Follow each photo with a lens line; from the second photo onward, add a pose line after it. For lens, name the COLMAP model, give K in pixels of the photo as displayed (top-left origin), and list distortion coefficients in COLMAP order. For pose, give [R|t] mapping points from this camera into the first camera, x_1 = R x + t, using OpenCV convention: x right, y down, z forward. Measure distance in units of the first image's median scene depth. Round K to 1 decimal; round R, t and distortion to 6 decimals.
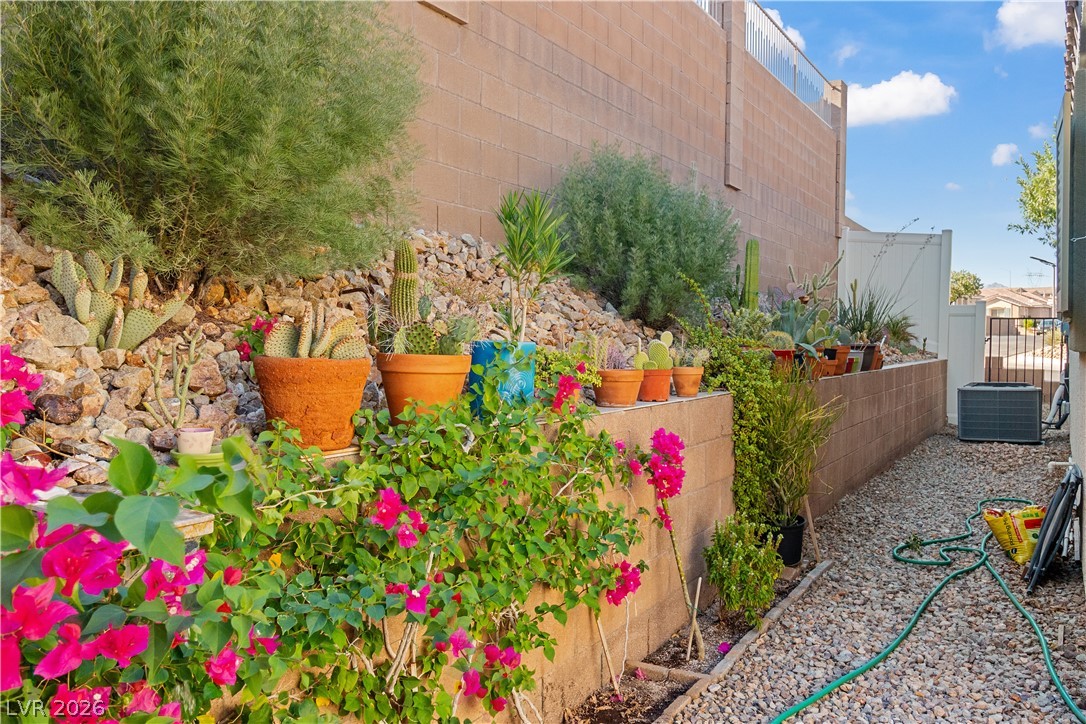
lens RADIAL K [[859.0, 0, 546.3], [0, 859.0, 360.7], [0, 0, 1]] dist [0.007696, -0.005312]
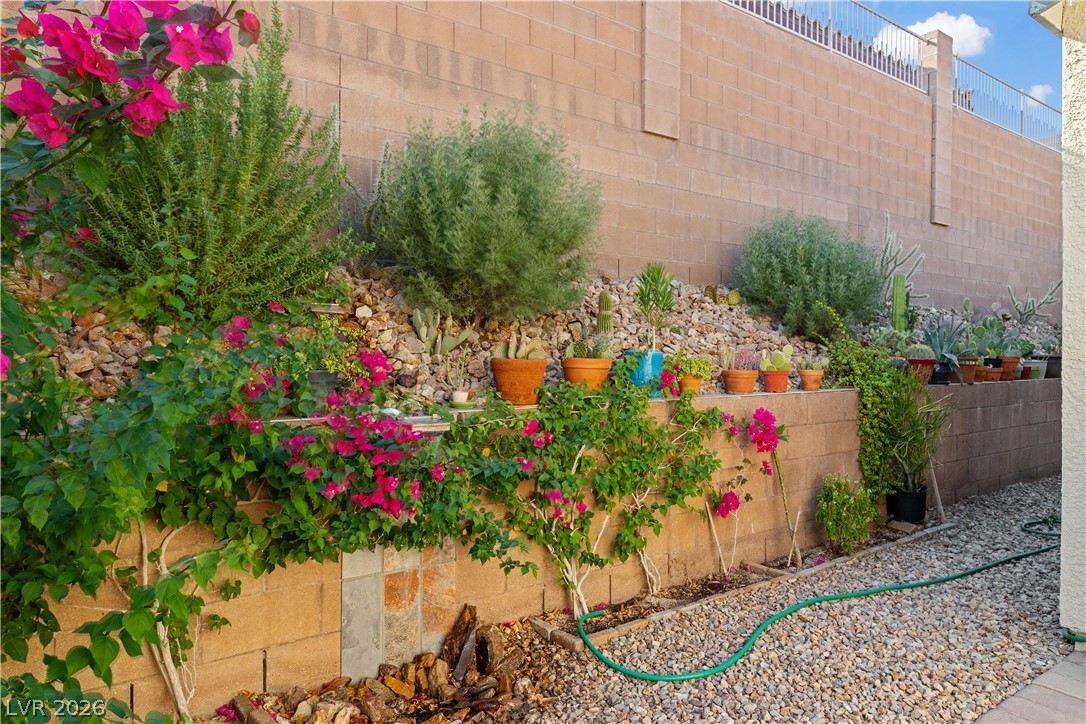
lens RADIAL K [[692.9, 0, 541.1], [0, 692.9, 361.2], [0, 0, 1]] dist [0.002638, -0.002557]
pose [[0.913590, 0.006635, -0.406582, 0.205240], [-0.010872, 0.999908, -0.008112, 0.006713], [0.406491, 0.011832, 0.913578, -0.215072]]
